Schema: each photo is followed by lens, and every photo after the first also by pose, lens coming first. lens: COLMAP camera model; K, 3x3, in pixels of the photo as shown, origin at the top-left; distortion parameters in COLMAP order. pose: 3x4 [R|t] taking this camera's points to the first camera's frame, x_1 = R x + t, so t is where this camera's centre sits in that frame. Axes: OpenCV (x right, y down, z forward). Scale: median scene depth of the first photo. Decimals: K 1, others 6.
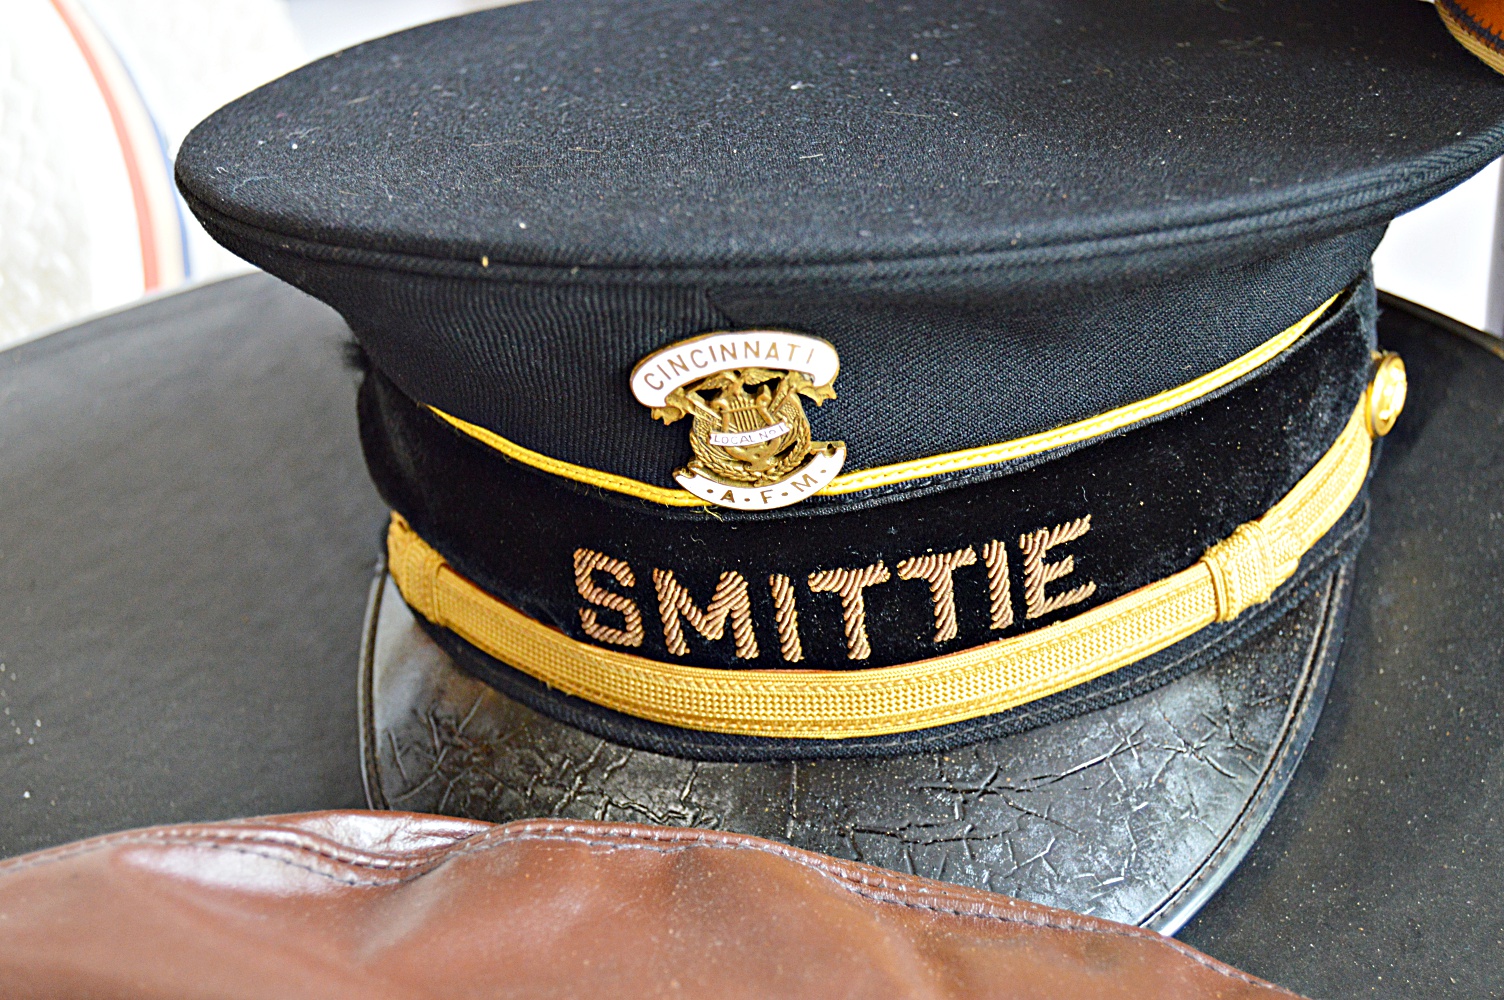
lens RADIAL K [[2580.4, 0, 752.0], [0, 2580.4, 500.0], [0, 0, 1]] dist [0.014244, -0.177456]
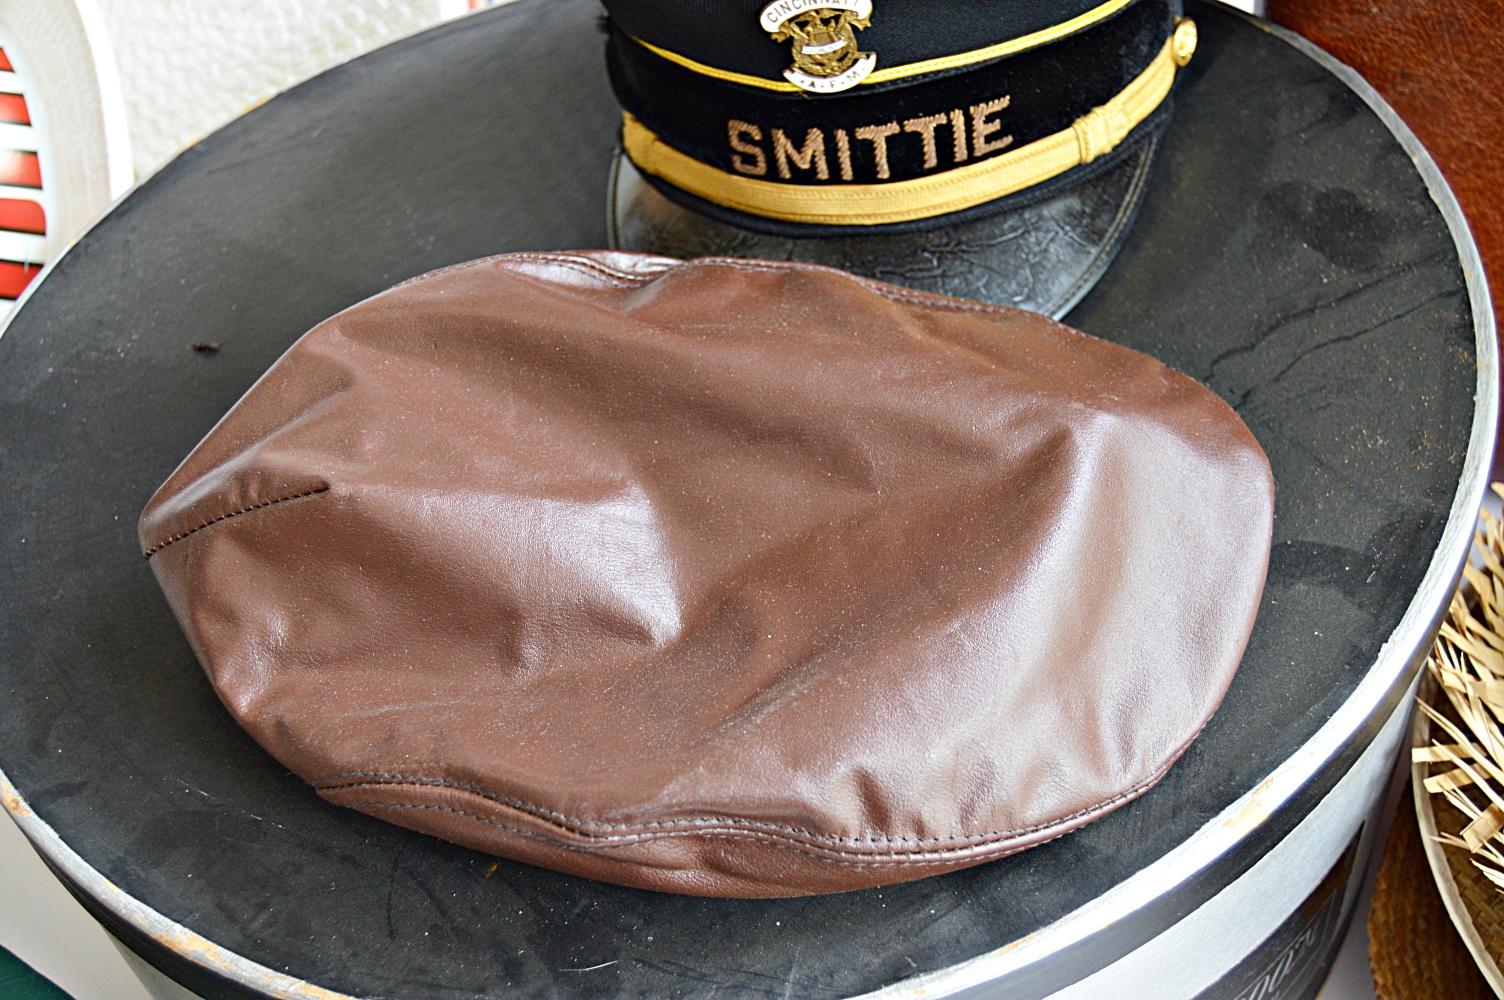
lens RADIAL K [[1748.7, 0, 752.0], [0, 1748.7, 500.0], [0, 0, 1]] dist [-0.020985, 0.010677]
pose [[0.999043, 0.002179, -0.043680, 0.002844], [0.004472, 0.988432, 0.151599, 0.099813], [0.043505, -0.151649, 0.987477, -0.277809]]
